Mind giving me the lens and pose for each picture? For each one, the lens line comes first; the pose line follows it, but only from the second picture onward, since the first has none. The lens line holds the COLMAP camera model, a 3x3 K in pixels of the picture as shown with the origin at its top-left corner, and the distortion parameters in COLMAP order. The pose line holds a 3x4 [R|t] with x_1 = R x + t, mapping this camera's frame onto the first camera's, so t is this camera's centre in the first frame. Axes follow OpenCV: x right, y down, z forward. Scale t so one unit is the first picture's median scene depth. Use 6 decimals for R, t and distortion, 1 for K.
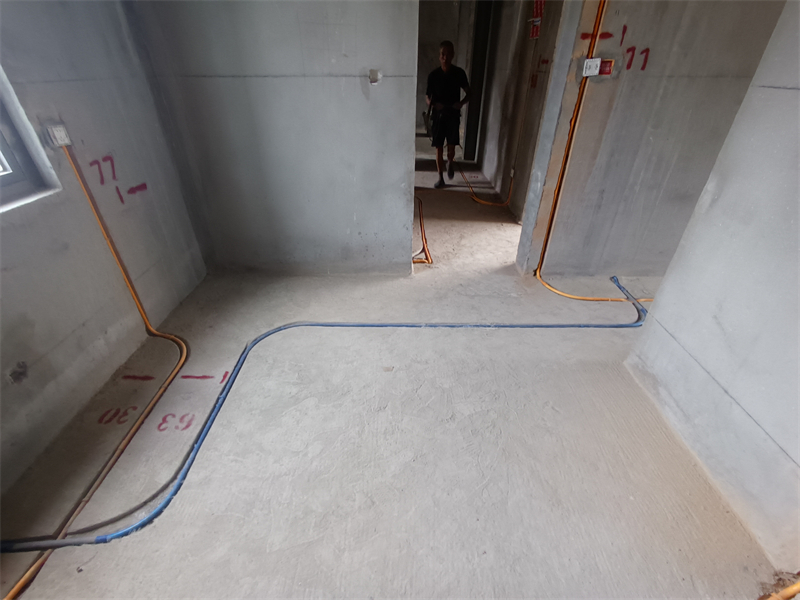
lens RADIAL K [[368.5, 0, 397.4], [0, 368.5, 303.8], [0, 0, 1]] dist [-0.003516, 0.000915]
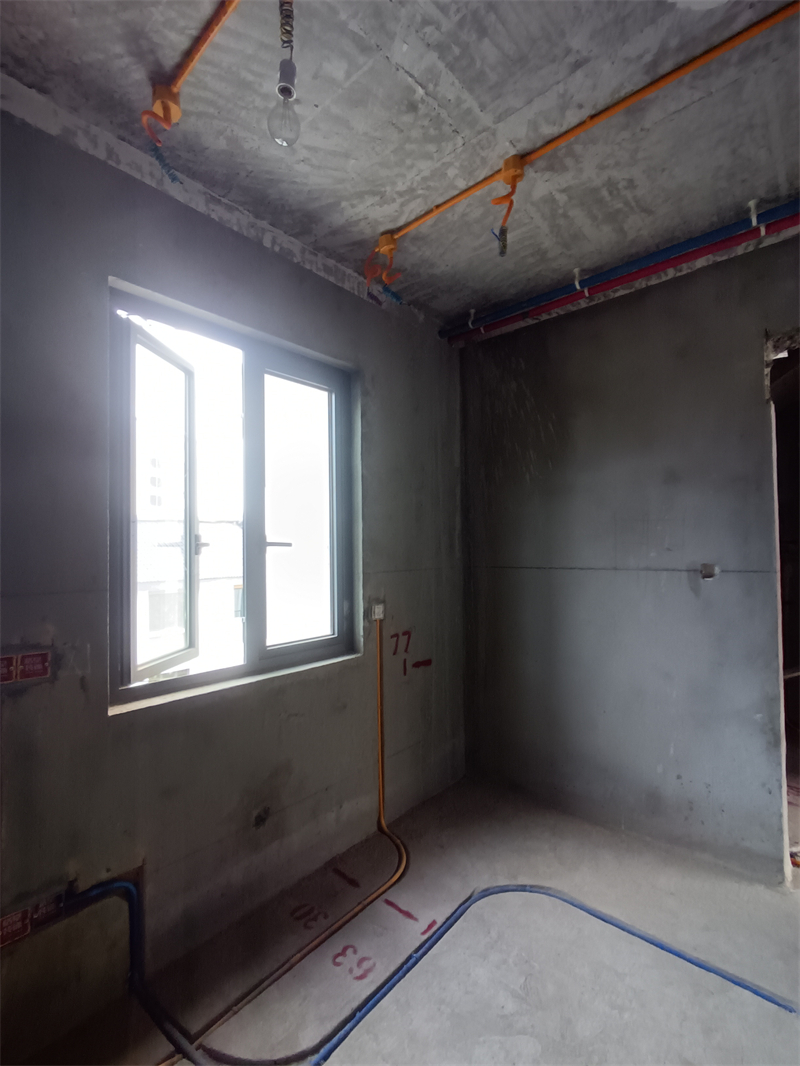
lens RADIAL K [[491.1, 0, 405.5], [0, 491.1, 537.4], [0, 0, 1]] dist [-0.003516, 0.000915]
pose [[0.766585, -0.022811, -0.641738, 0.105628], [-0.341193, 0.832158, -0.437150, -0.001322], [0.543999, 0.554069, 0.630137, -0.044463]]
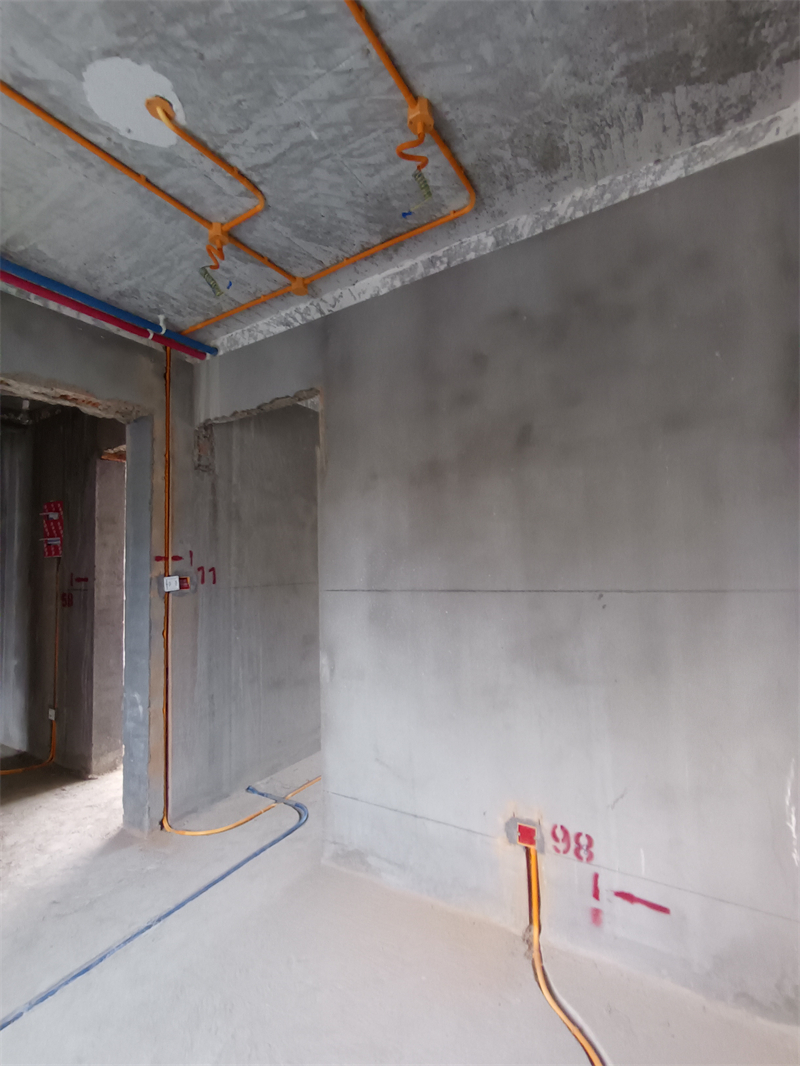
lens RADIAL K [[491.1, 0, 404.0], [0, 491.1, 539.1], [0, 0, 1]] dist [-0.003516, 0.000915]
pose [[0.505872, 0.035921, 0.861861, -0.283009], [0.493983, 0.807018, -0.323580, 0.010819], [-0.707160, 0.589434, 0.390503, -0.048936]]
